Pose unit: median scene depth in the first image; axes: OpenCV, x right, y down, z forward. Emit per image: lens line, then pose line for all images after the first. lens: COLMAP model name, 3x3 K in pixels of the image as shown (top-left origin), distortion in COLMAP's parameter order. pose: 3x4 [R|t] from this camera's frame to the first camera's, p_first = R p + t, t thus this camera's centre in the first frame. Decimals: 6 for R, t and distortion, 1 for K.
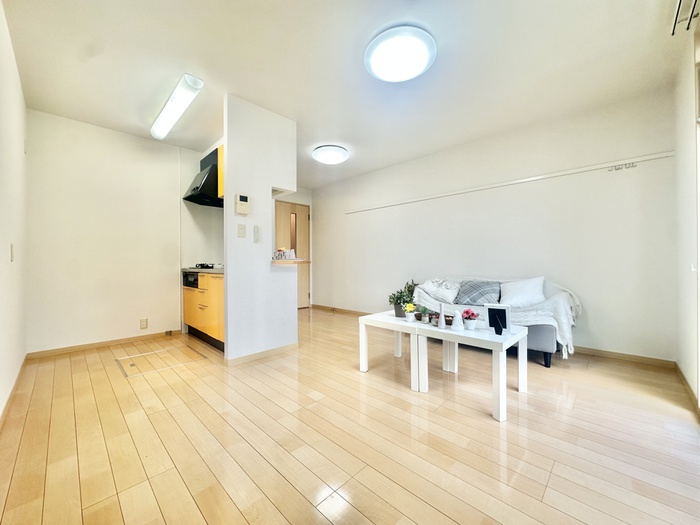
lens RADIAL K [[280.3, 0, 351.8], [0, 280.3, 260.6], [0, 0, 1]] dist [-0.003231, 0.000445]
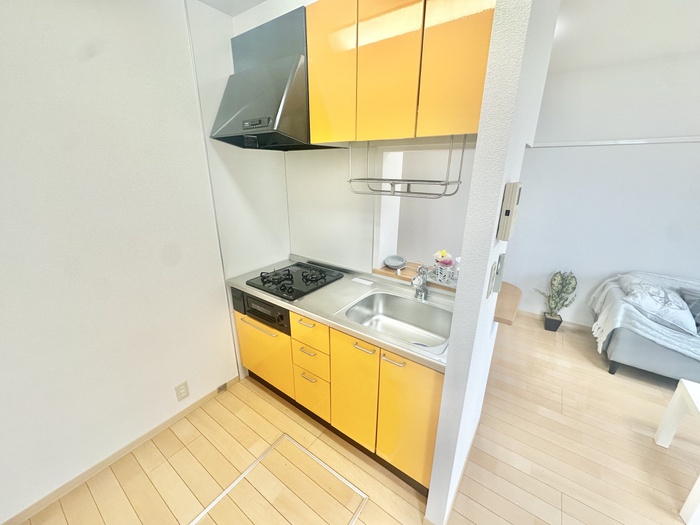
lens RADIAL K [[280.3, 0, 349.0], [0, 280.3, 267.6], [0, 0, 1]] dist [-0.003231, 0.000445]
pose [[0.989542, -0.035729, 0.139748, -0.465948], [-0.013279, 0.942159, 0.334904, -0.179460], [-0.143631, -0.333257, 0.931832, 0.500813]]
